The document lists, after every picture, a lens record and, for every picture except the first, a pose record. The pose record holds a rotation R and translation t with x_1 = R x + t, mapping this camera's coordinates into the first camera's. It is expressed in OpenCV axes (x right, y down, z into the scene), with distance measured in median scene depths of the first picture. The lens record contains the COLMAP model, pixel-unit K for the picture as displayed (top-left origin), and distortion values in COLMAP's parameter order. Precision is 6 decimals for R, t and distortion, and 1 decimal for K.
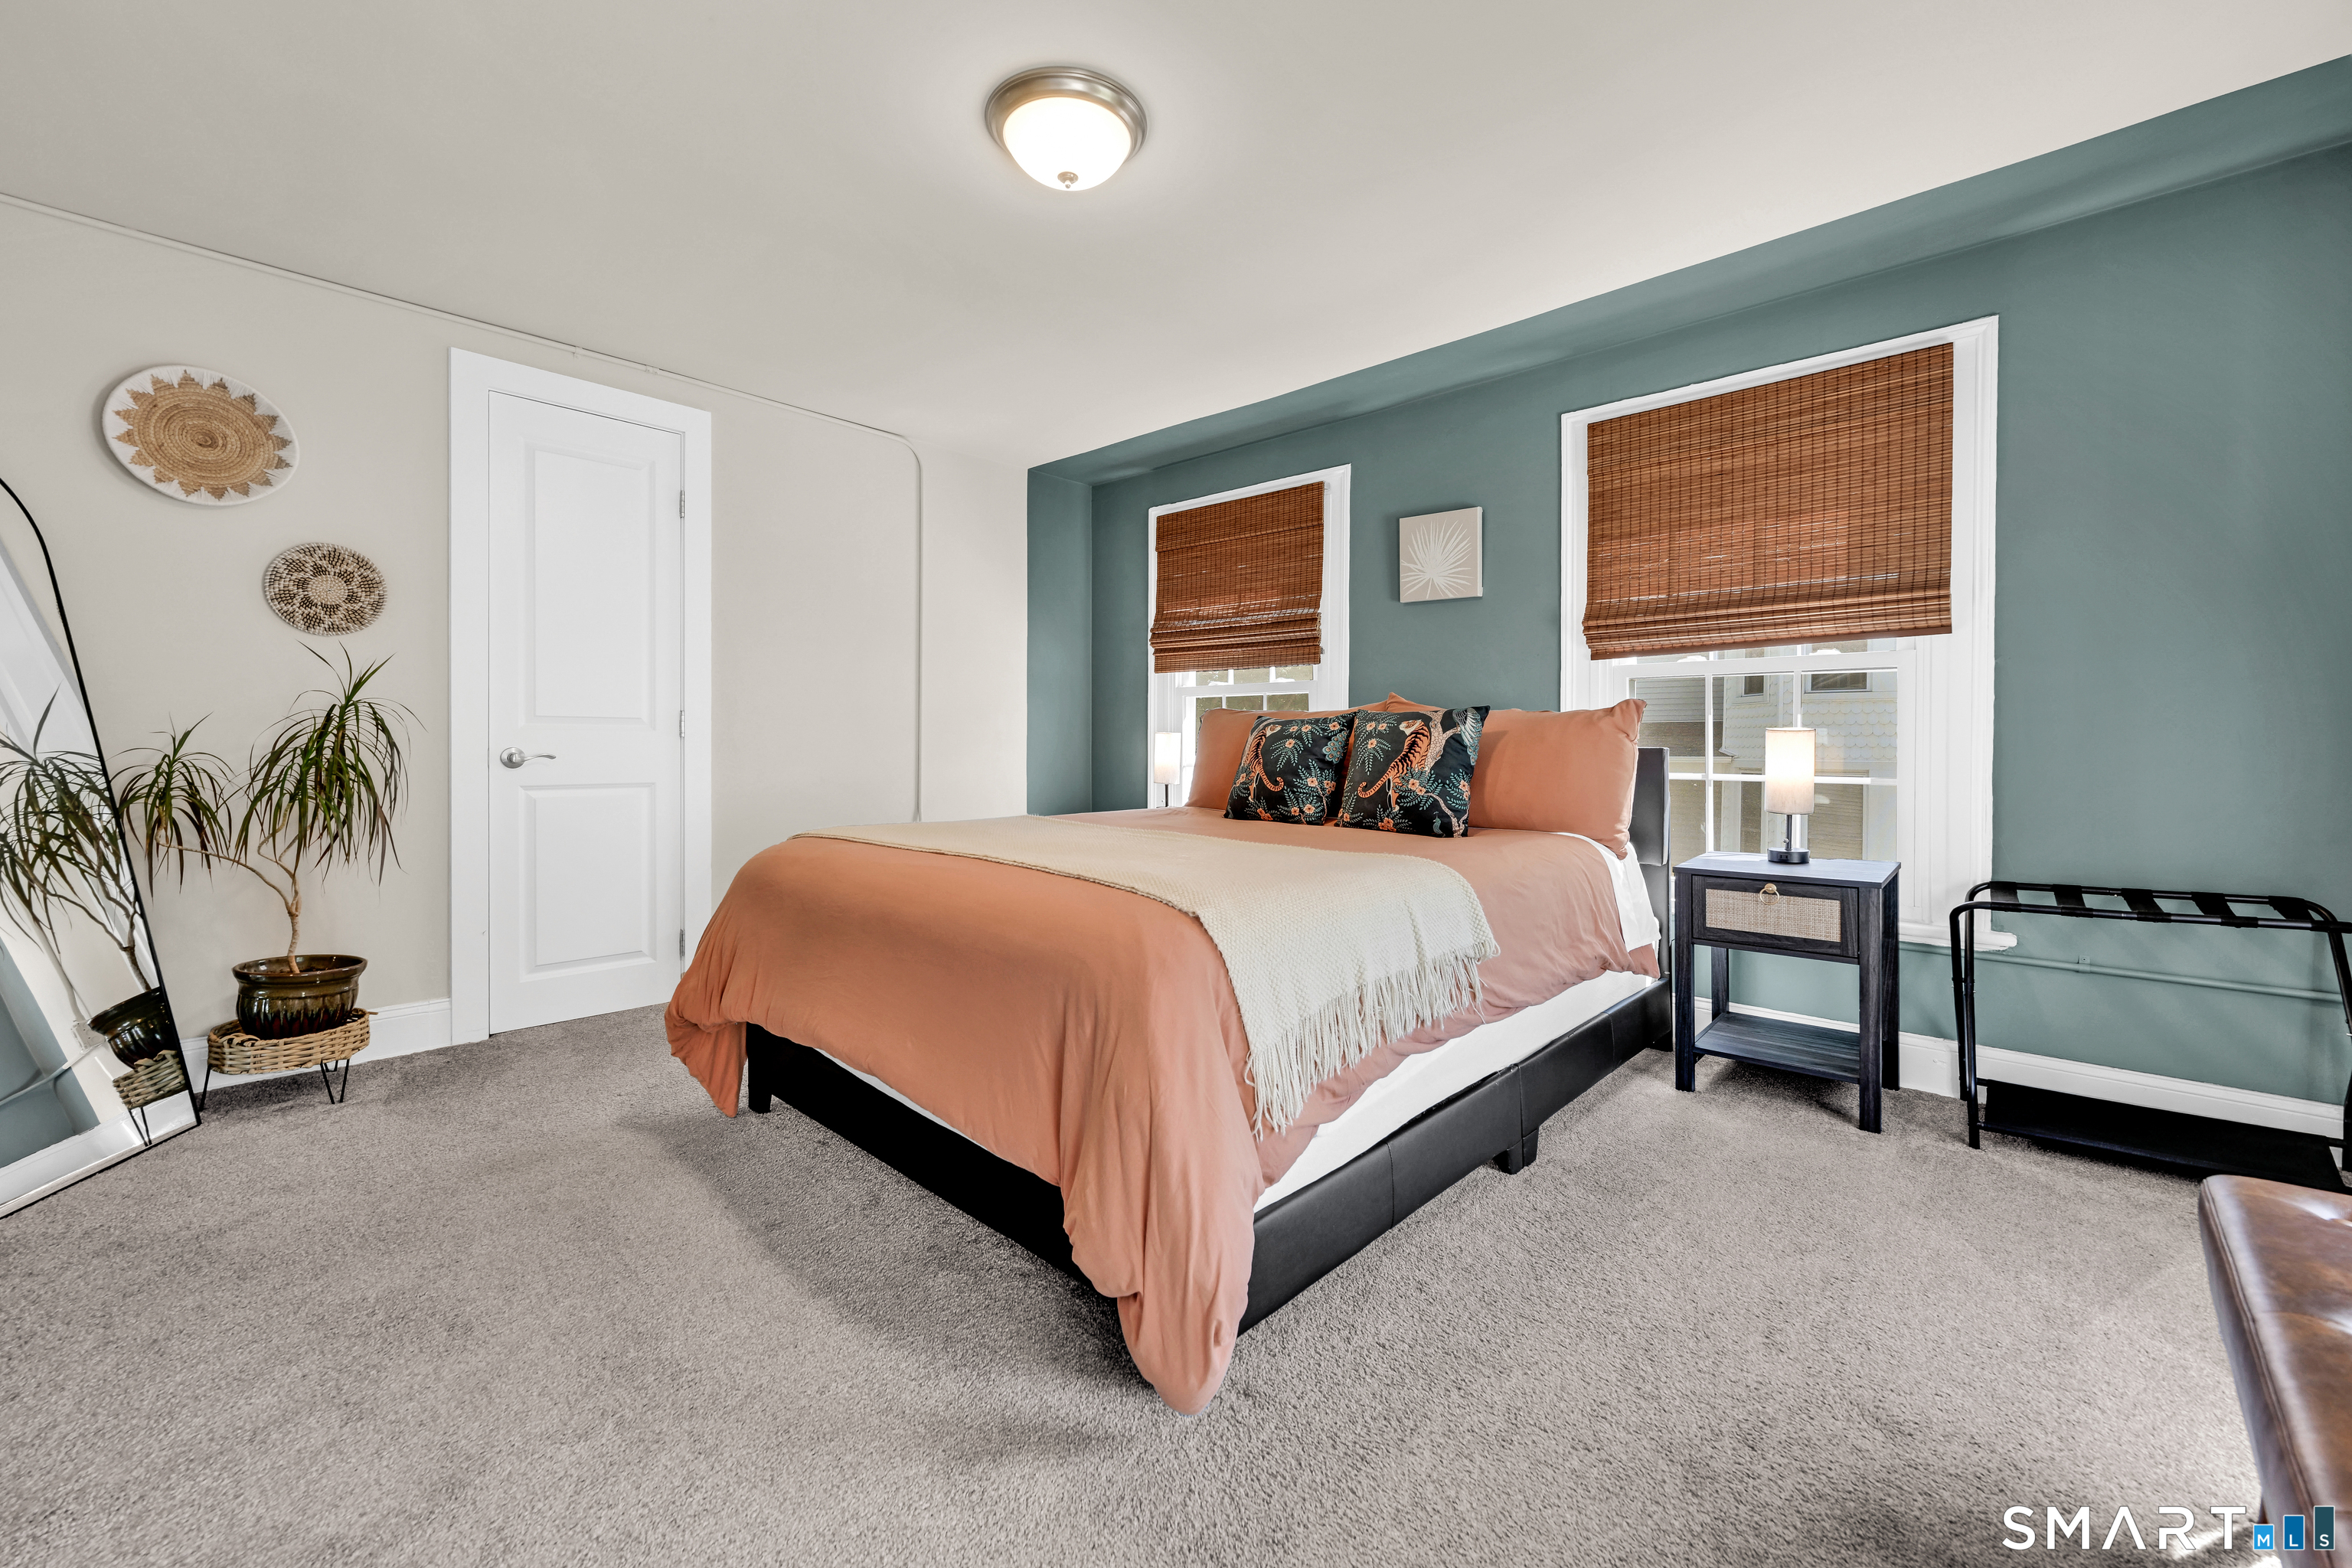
lens RADIAL K [[940.5, 0, 1170.0], [0, 940.5, 750.1], [0, 0, 1]] dist [-0.000928, -0.000170]
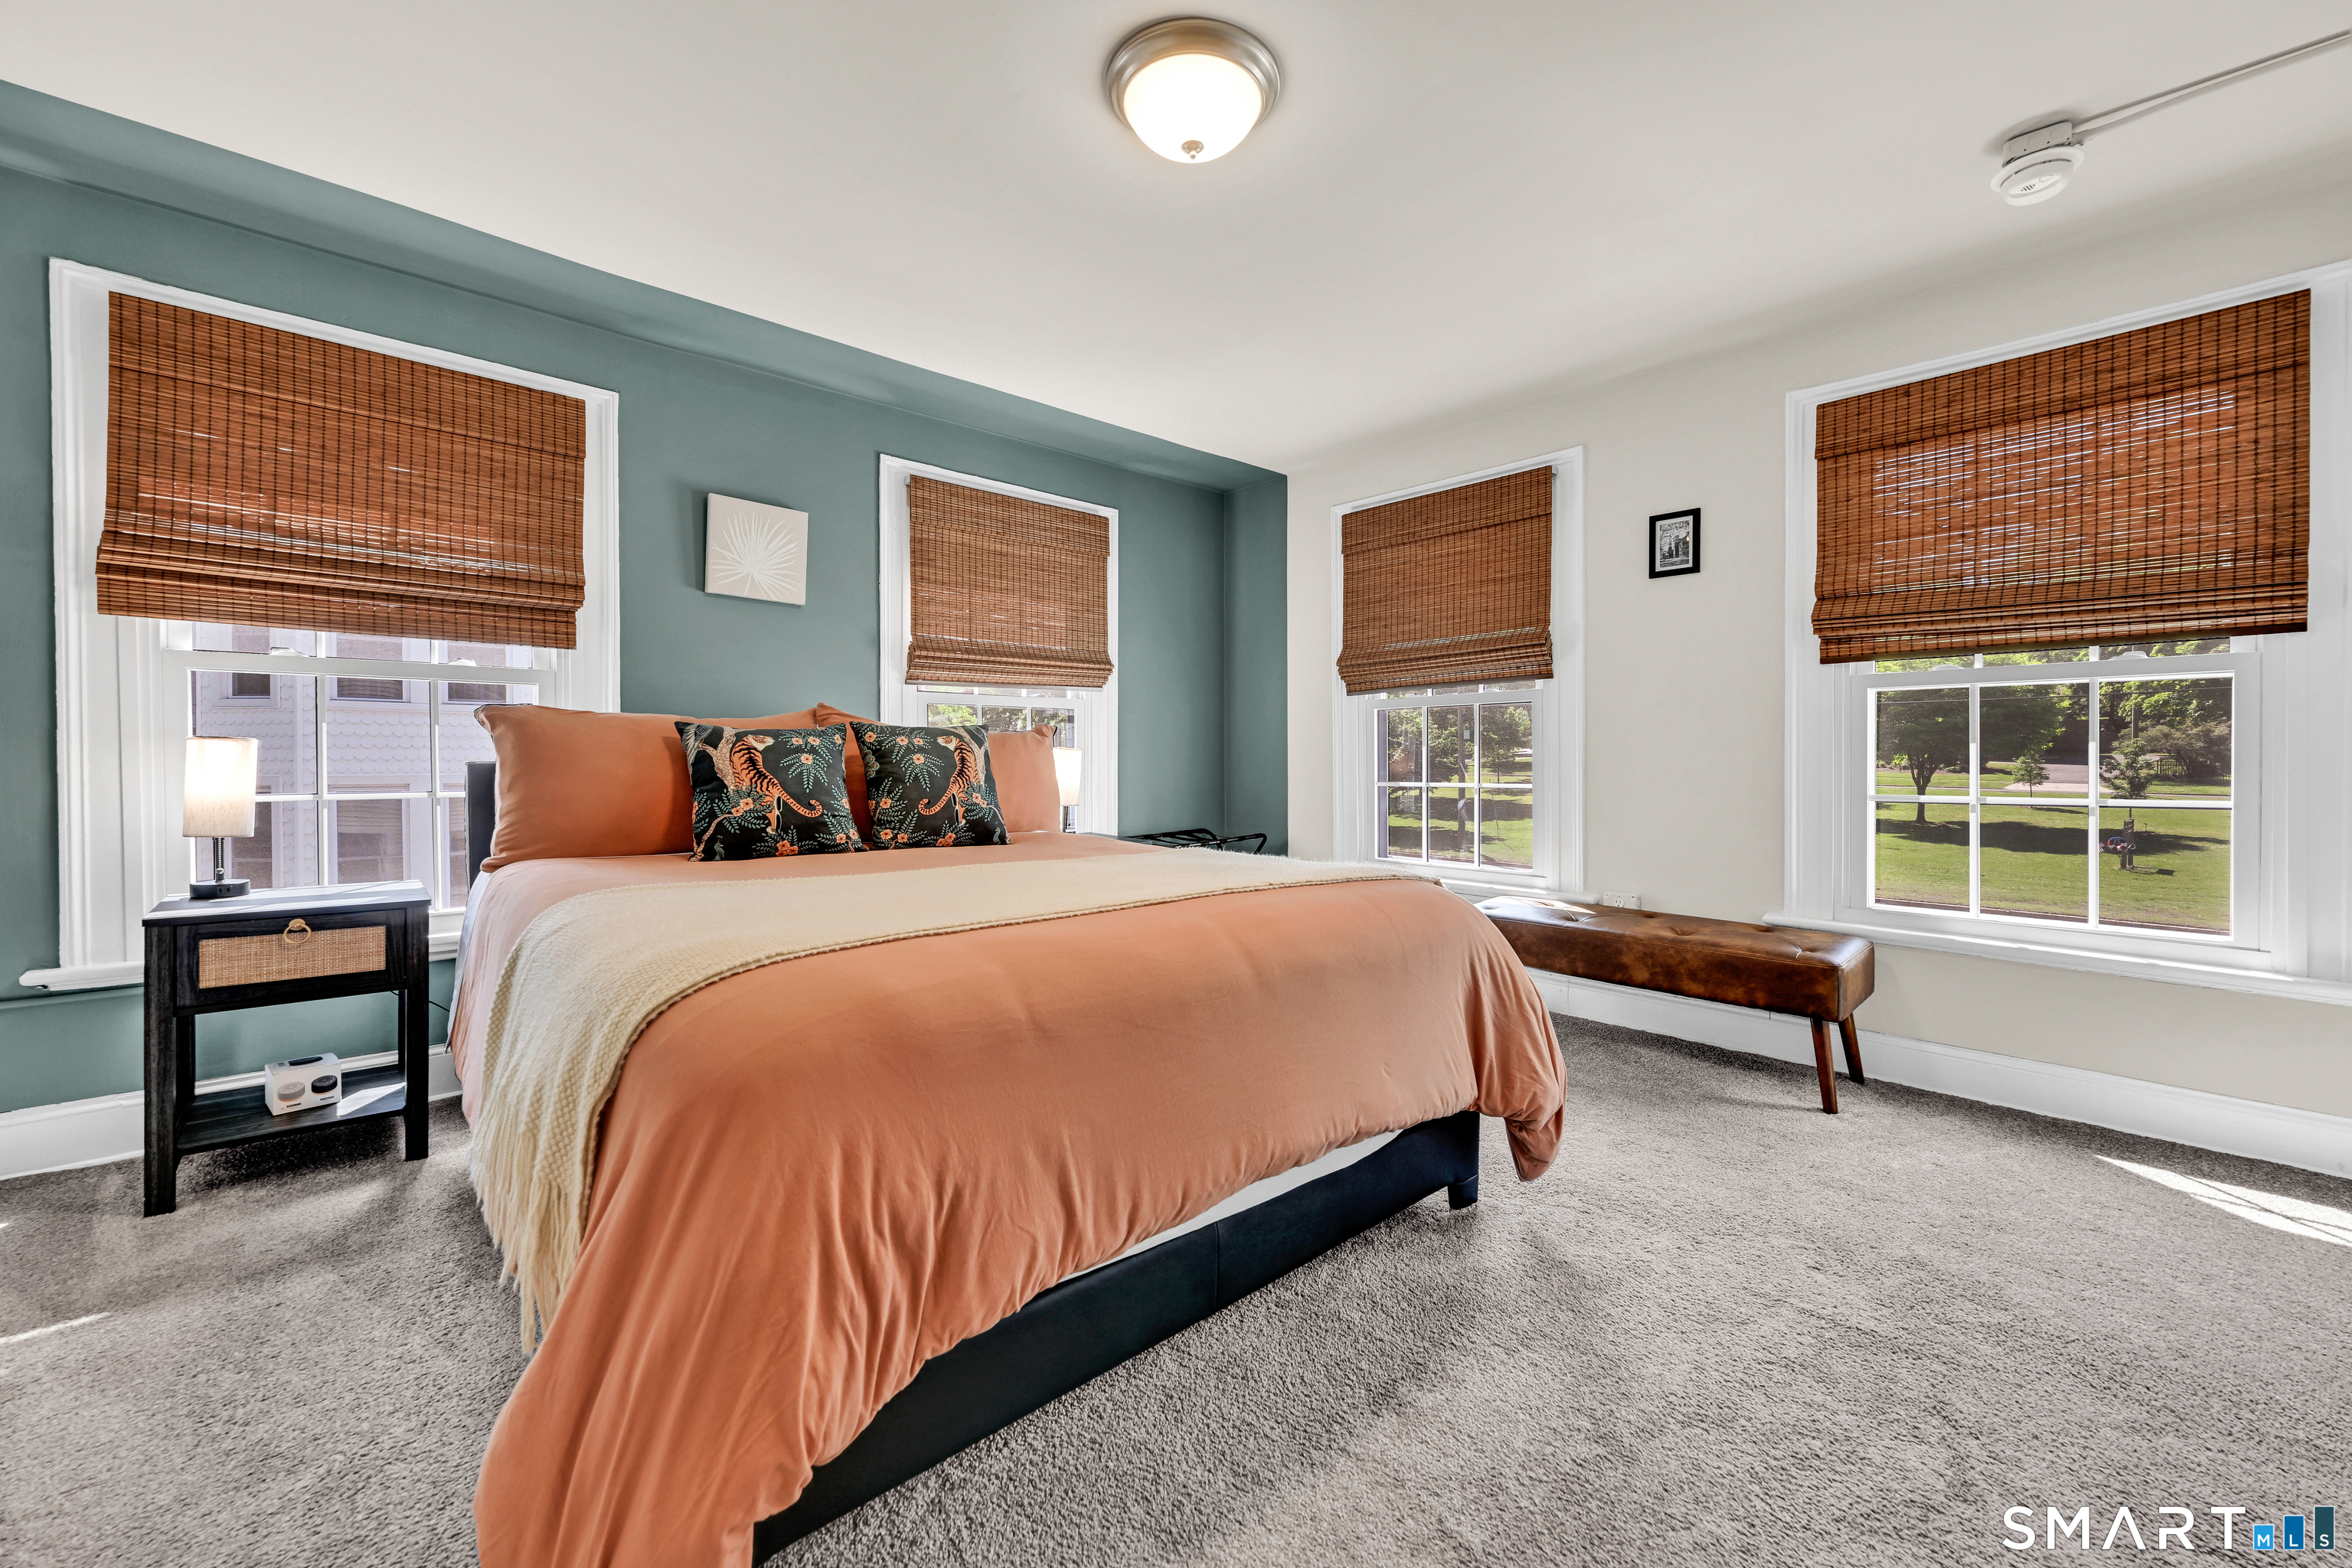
lens RADIAL K [[940.5, 0, 1175.0], [0, 940.5, 765.4], [0, 0, 1]] dist [-0.000928, -0.000170]
pose [[0.085492, -0.008705, 0.996301, -0.661377], [0.005280, 0.999952, 0.008284, -0.006305], [-0.996325, 0.004552, 0.085534, 0.598097]]
